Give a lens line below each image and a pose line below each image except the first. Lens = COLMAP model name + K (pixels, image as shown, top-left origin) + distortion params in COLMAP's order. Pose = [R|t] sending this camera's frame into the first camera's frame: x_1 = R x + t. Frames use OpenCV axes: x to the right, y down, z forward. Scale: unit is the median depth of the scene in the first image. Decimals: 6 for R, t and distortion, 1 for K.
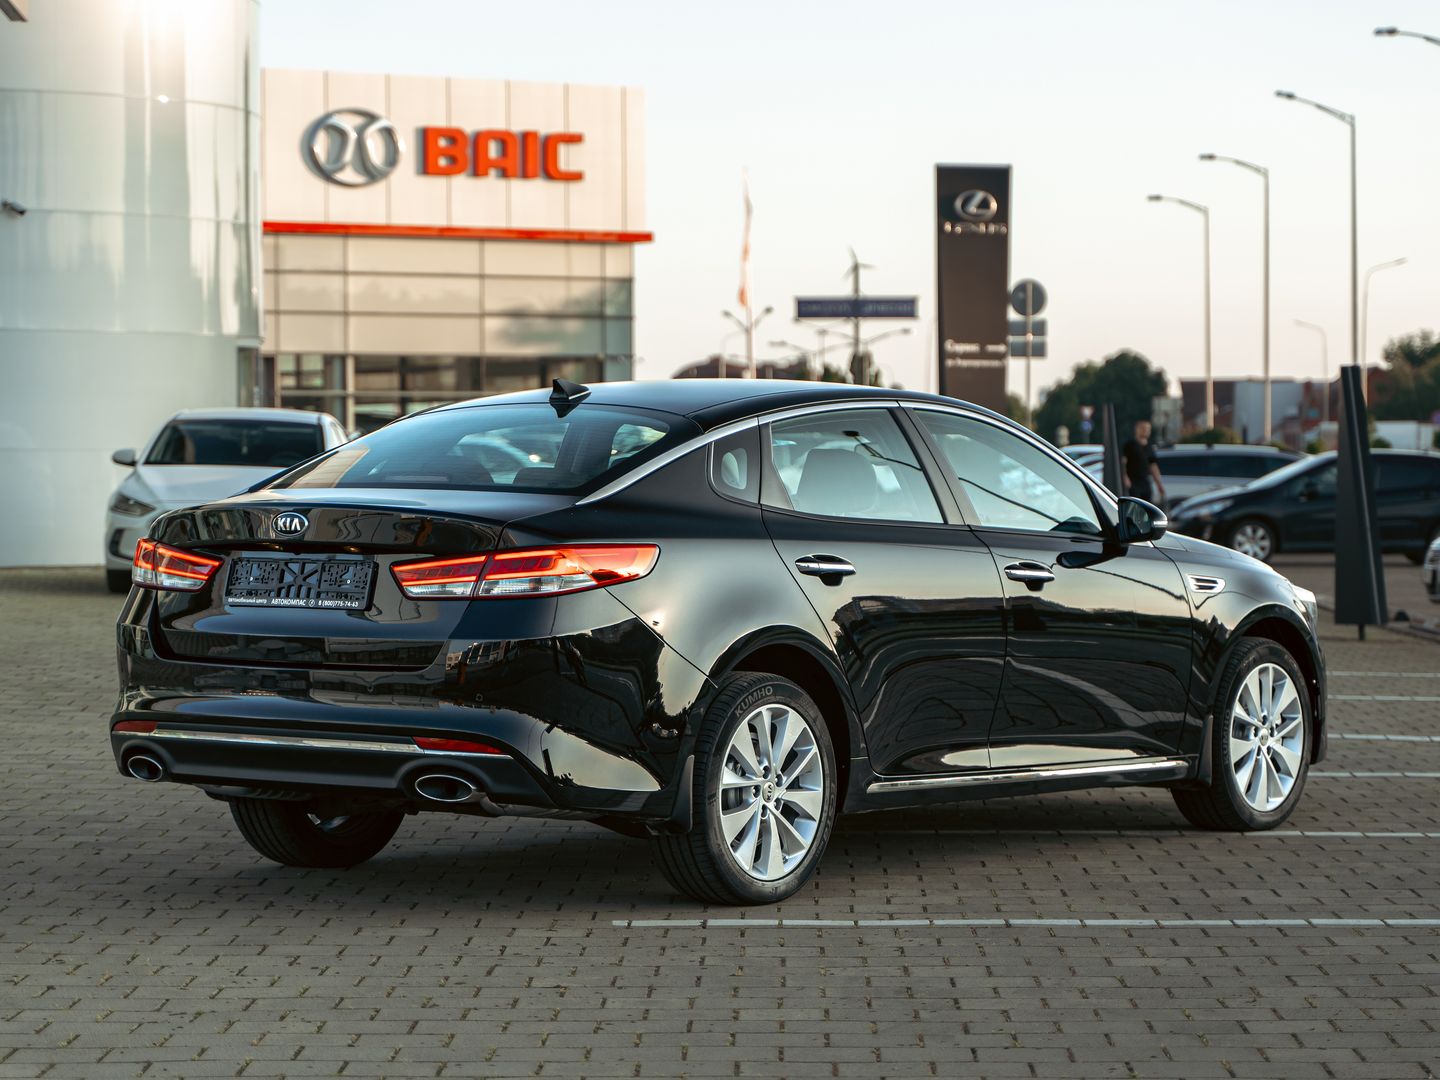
lens RADIAL K [[3157.9, 0, 720.0], [0, 3157.9, 540.0], [0, 0, 1]] dist [-0.054787, -0.344798]
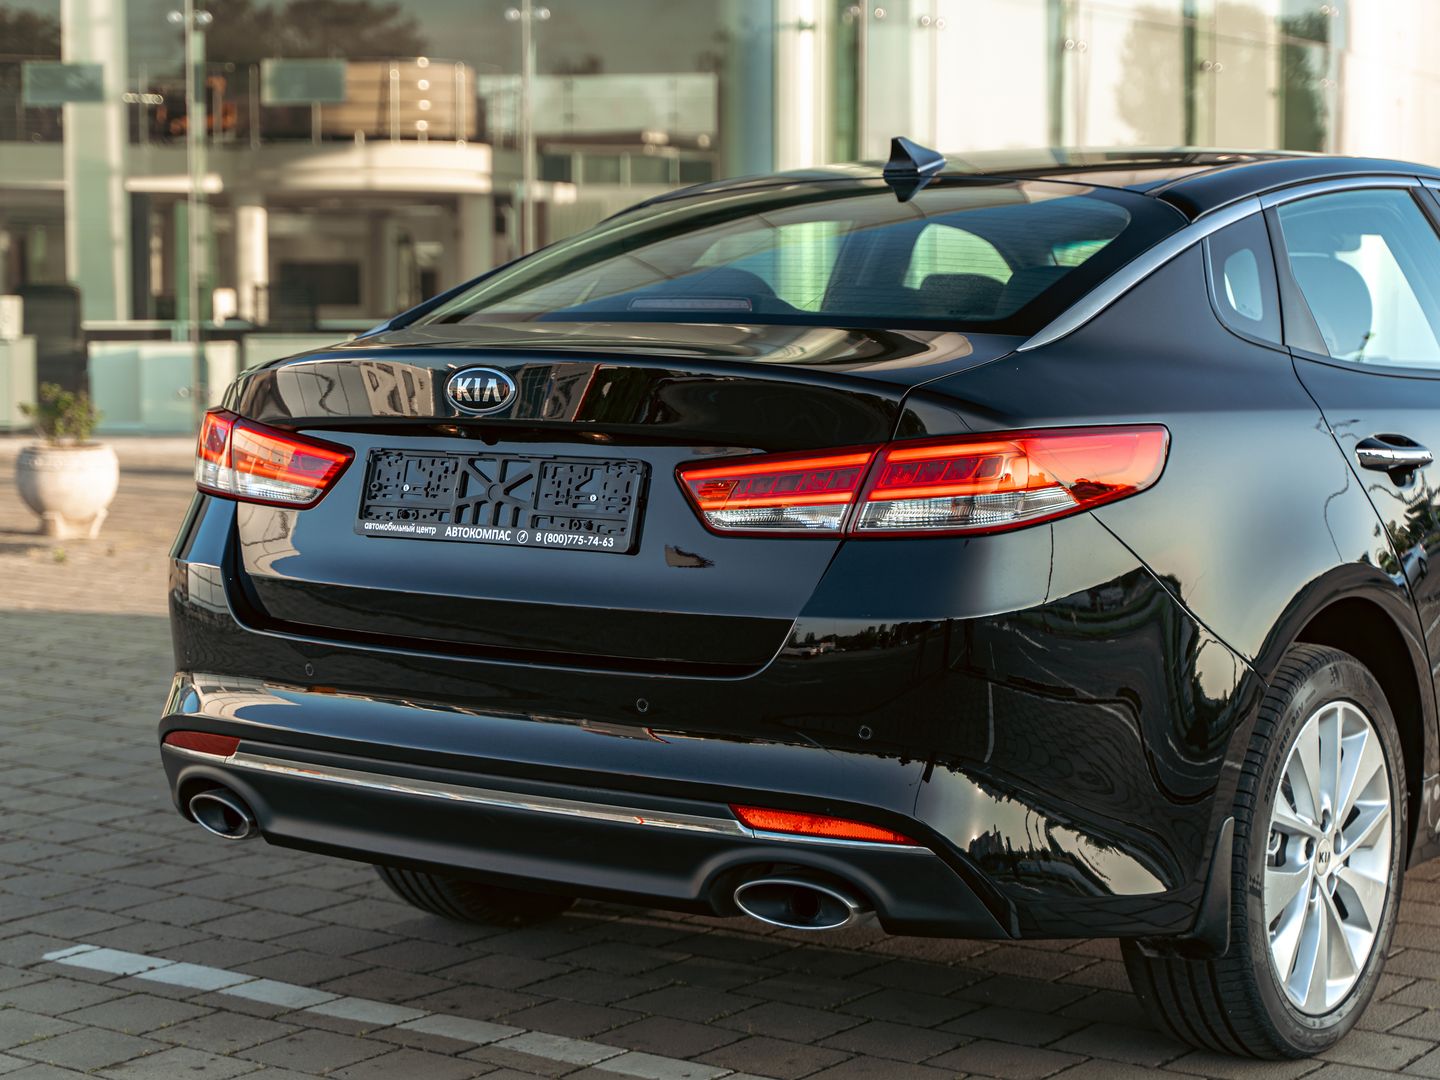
lens RADIAL K [[2845.2, 0, 720.0], [0, 2845.2, 540.0], [0, 0, 1]] dist [0.016252, -0.236400]
pose [[0.999838, -0.001824, -0.017881, -0.086759], [0.002942, 0.998027, 0.062714, -0.009653], [0.017731, -0.062756, 0.997871, 0.515324]]
